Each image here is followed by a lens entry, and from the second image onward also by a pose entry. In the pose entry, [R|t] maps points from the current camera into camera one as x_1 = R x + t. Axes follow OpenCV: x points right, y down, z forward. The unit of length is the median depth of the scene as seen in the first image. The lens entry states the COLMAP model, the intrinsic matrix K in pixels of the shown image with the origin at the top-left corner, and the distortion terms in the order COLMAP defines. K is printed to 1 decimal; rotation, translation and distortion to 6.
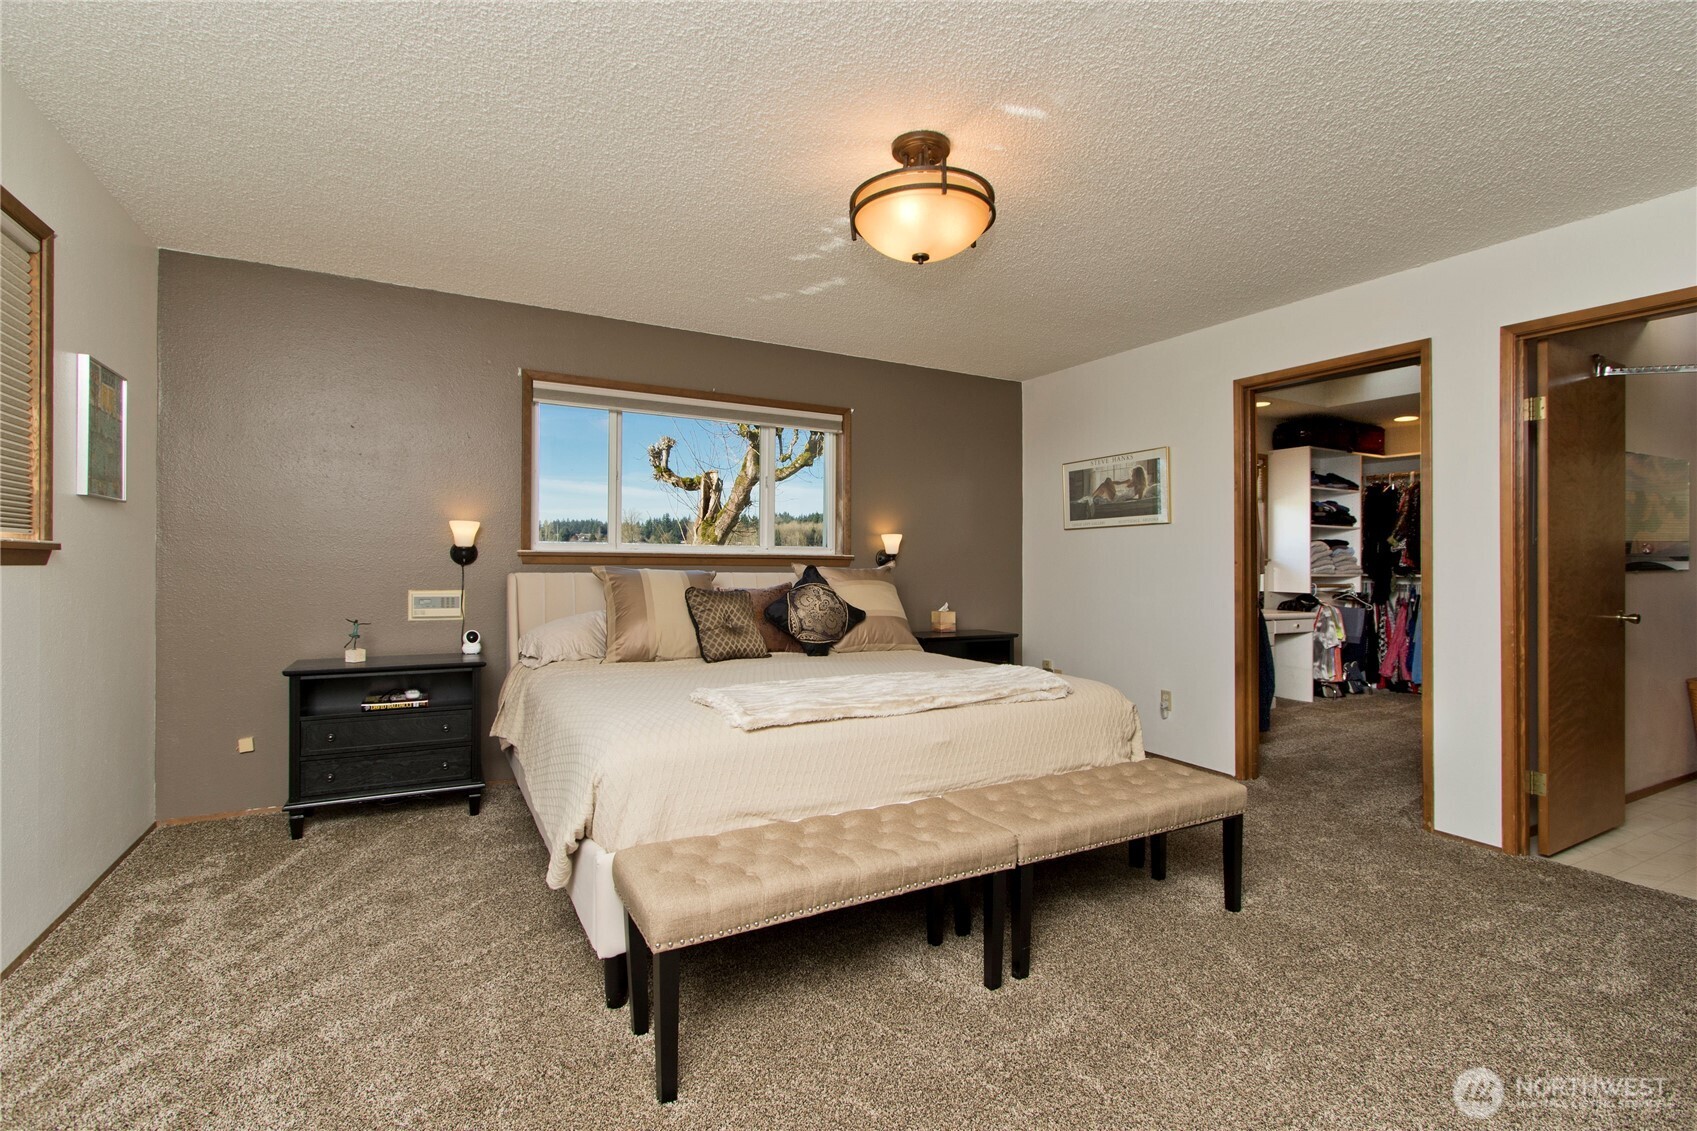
lens RADIAL K [[772.0, 0, 840.7], [0, 772.0, 567.9], [0, 0, 1]] dist [0.009646, -0.000384]
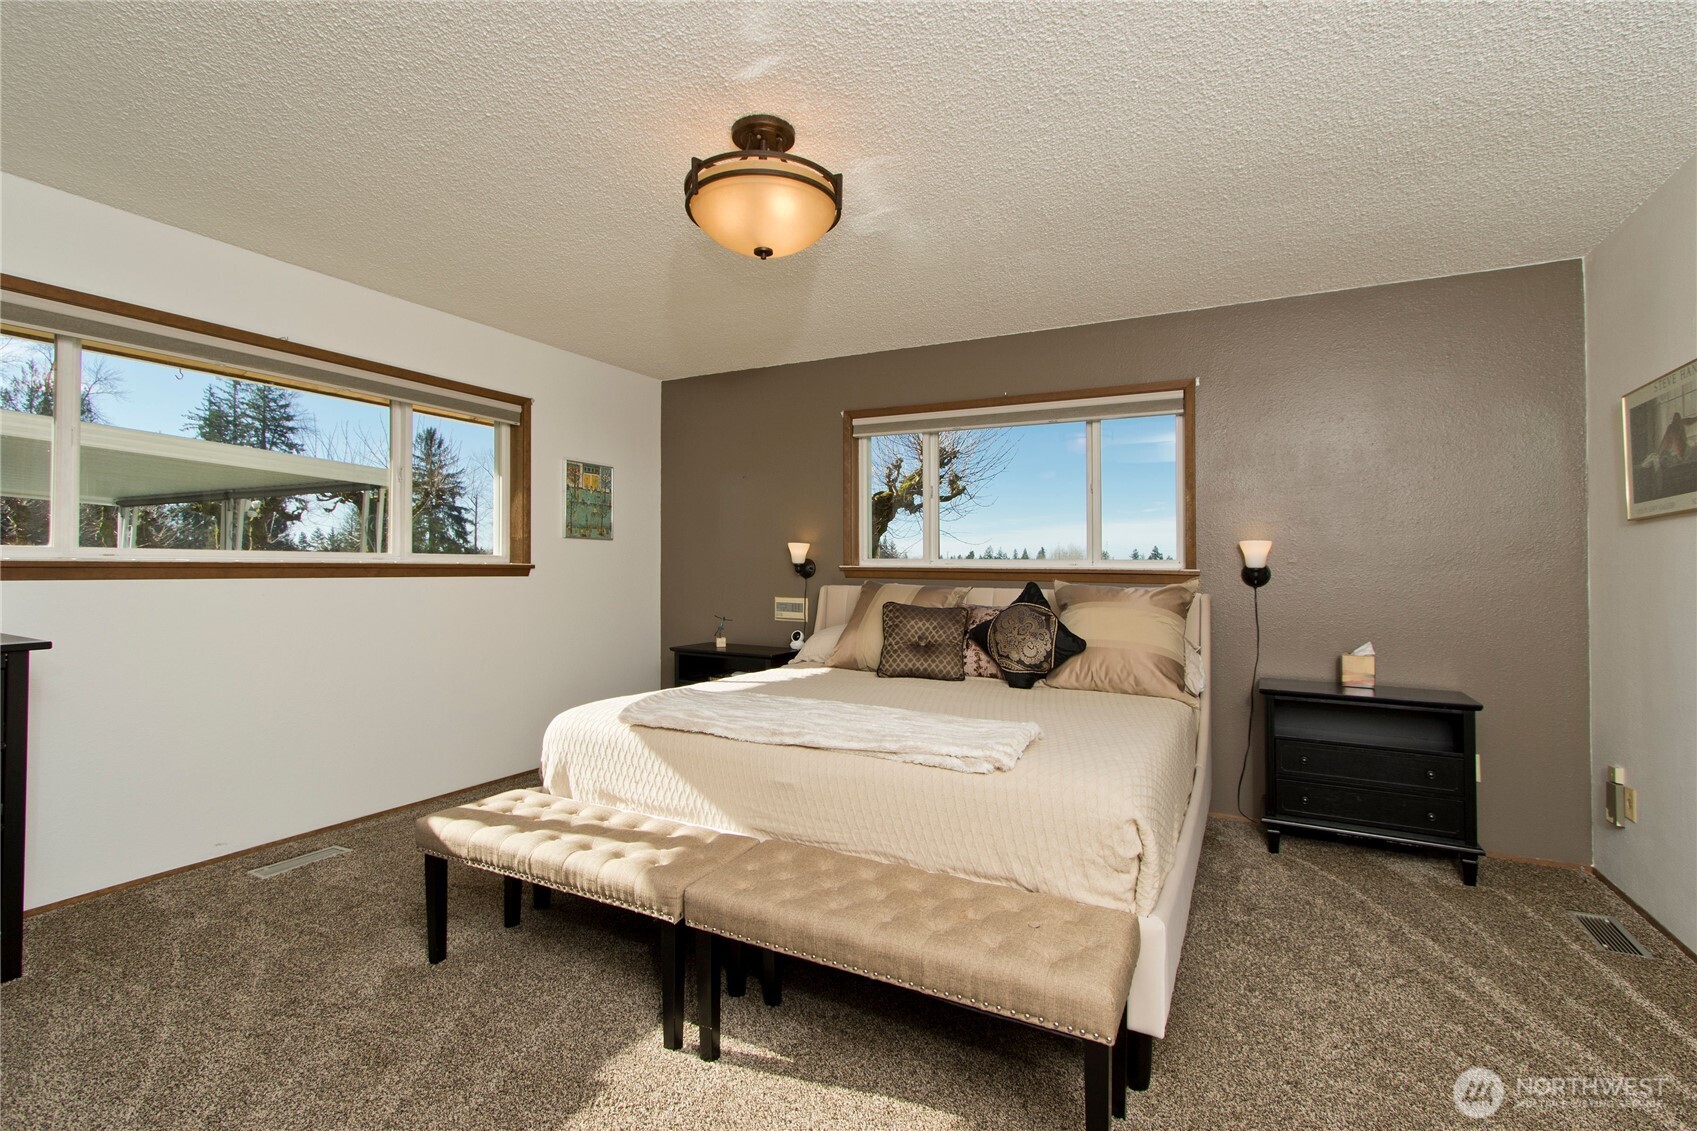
lens RADIAL K [[772.0, 0, 840.7], [0, 772.0, 567.9], [0, 0, 1]] dist [0.009646, -0.000384]
pose [[0.562564, -0.001856, -0.826752, 0.582936], [-0.011228, 0.999888, -0.009886, -0.008537], [0.826678, 0.014844, 0.562480, 0.357166]]
